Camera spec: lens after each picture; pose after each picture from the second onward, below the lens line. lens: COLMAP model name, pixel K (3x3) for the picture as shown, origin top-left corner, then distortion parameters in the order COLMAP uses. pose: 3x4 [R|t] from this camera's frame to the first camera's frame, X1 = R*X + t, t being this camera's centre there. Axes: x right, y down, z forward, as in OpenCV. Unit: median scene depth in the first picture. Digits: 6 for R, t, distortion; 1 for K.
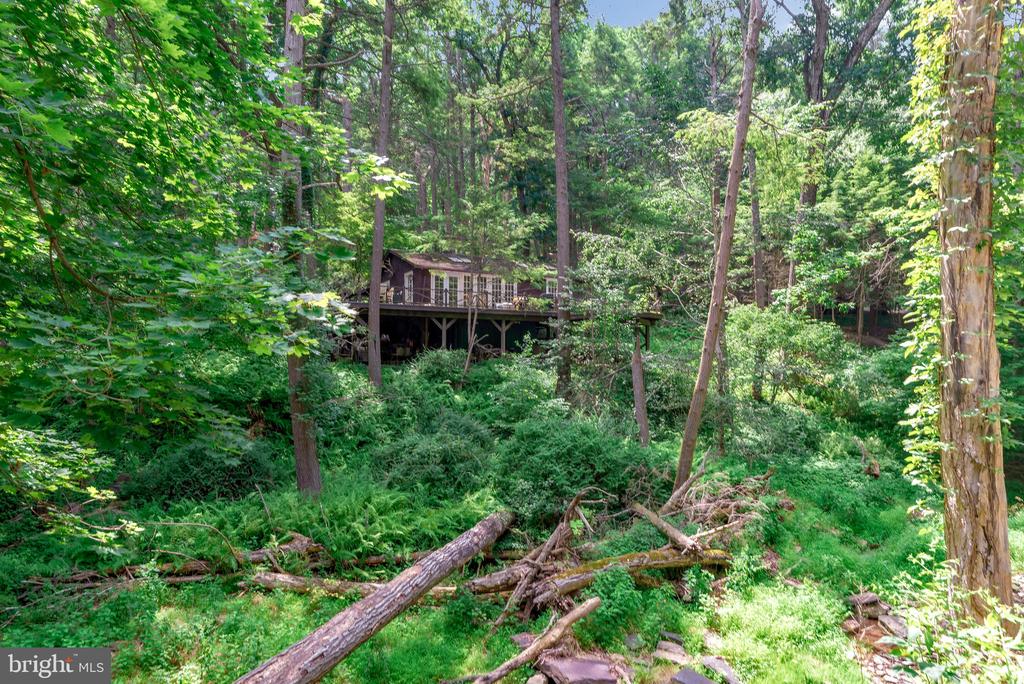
lens RADIAL K [[663.6, 0, 515.7], [0, 663.6, 342.2], [0, 0, 1]] dist [-0.002132, 0.000250]
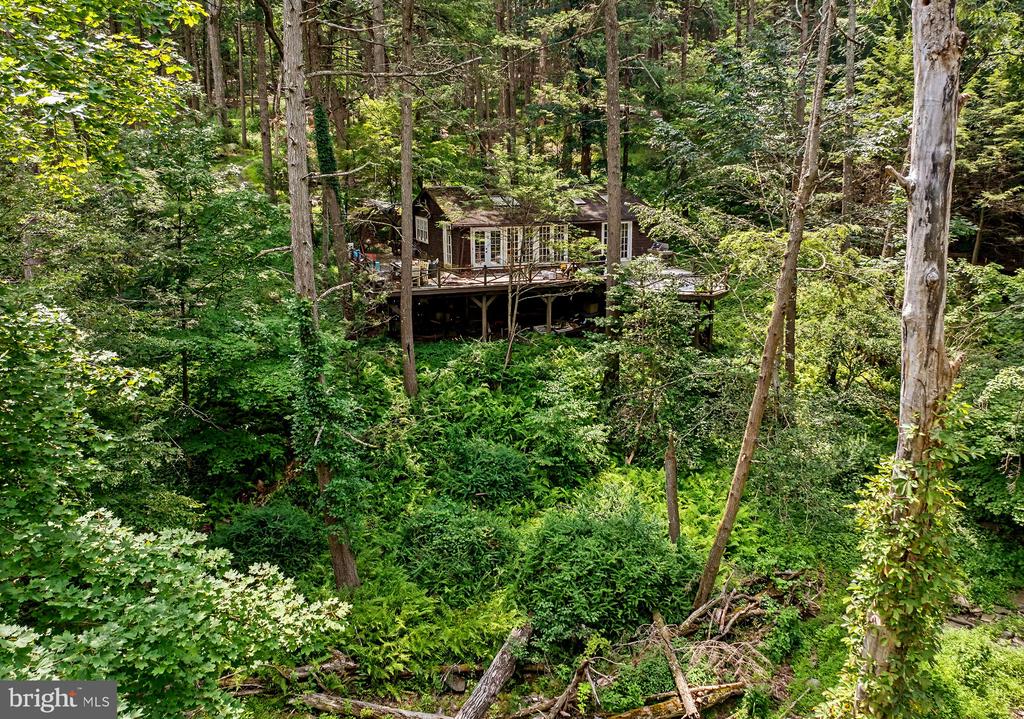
lens RADIAL K [[745.0, 0, 512.0], [0, 745.0, 359.5], [0, 0, 1]] dist [-0.005079, -0.001780]
pose [[0.995269, 0.019544, -0.095175, 0.032822], [0.006608, 0.963676, 0.266993, -0.237498], [0.096936, -0.266359, 0.958987, -0.013358]]
